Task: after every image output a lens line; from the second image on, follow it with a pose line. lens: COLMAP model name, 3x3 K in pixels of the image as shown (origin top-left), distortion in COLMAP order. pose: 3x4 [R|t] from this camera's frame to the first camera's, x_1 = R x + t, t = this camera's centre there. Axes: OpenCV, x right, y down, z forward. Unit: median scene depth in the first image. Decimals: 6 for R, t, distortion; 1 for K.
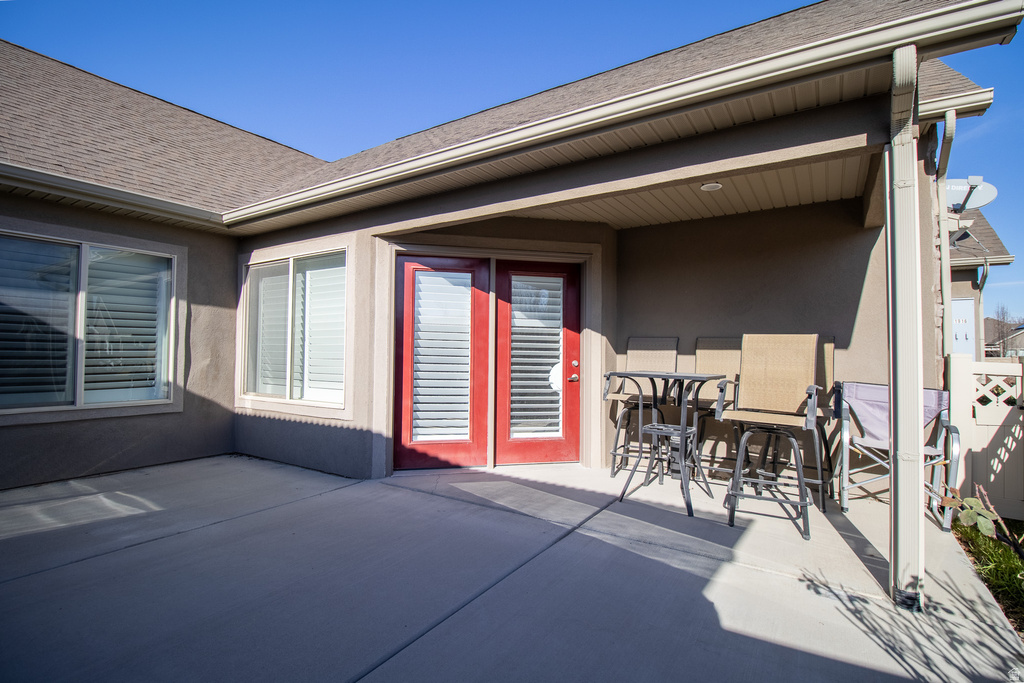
lens RADIAL K [[483.4, 0, 515.2], [0, 483.4, 336.9], [0, 0, 1]] dist [-0.000605, -0.013168]
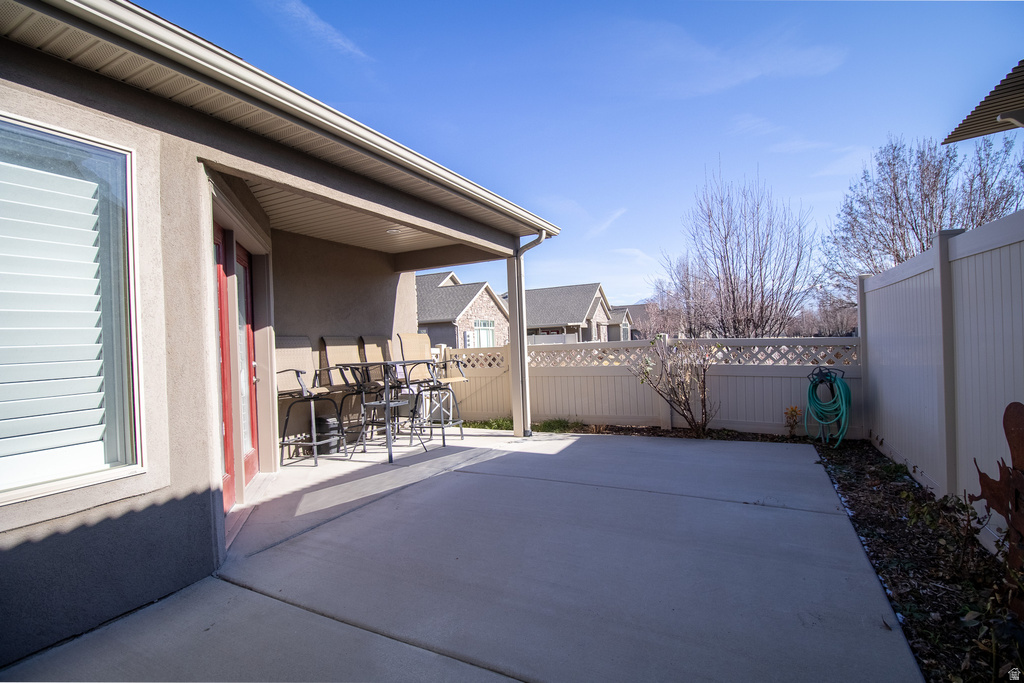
lens RADIAL K [[483.4, 0, 515.2], [0, 483.4, 336.9], [0, 0, 1]] dist [-0.000605, -0.013168]
pose [[-0.106233, 0.006483, 0.994320, -0.934992], [0.009384, 0.999941, -0.005517, 0.015135], [-0.994297, 0.008745, -0.106288, 0.694521]]
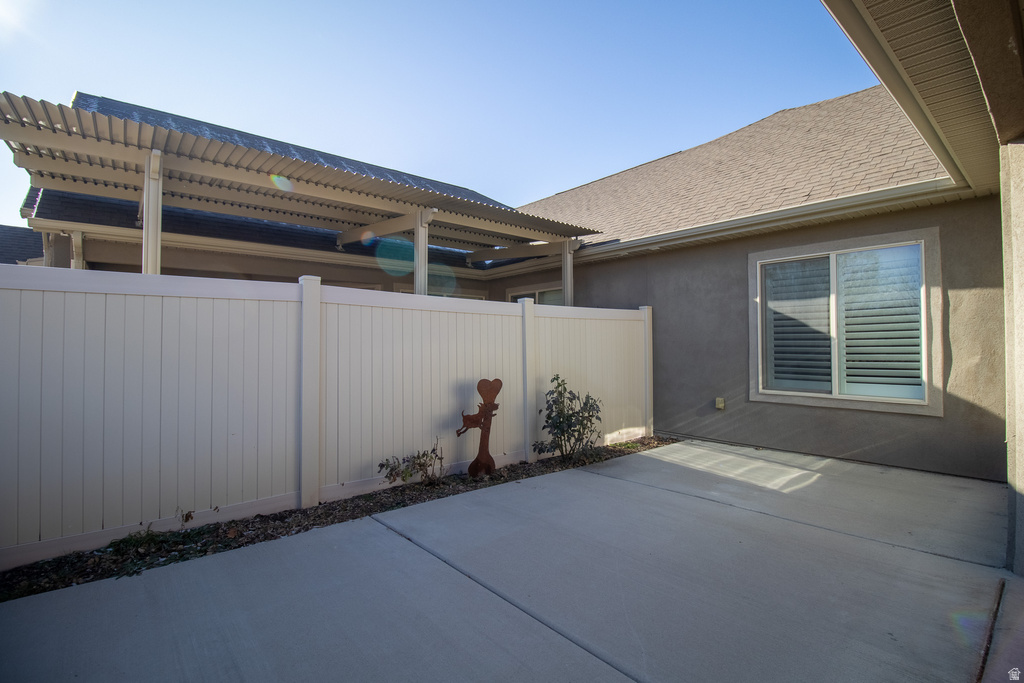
lens RADIAL K [[483.4, 0, 515.2], [0, 483.4, 336.9], [0, 0, 1]] dist [-0.000605, -0.013168]
pose [[-0.289691, -0.021627, -0.956876, 0.410703], [0.034671, 0.998851, -0.033073, 0.016657], [0.956492, -0.042756, -0.288608, 0.611805]]
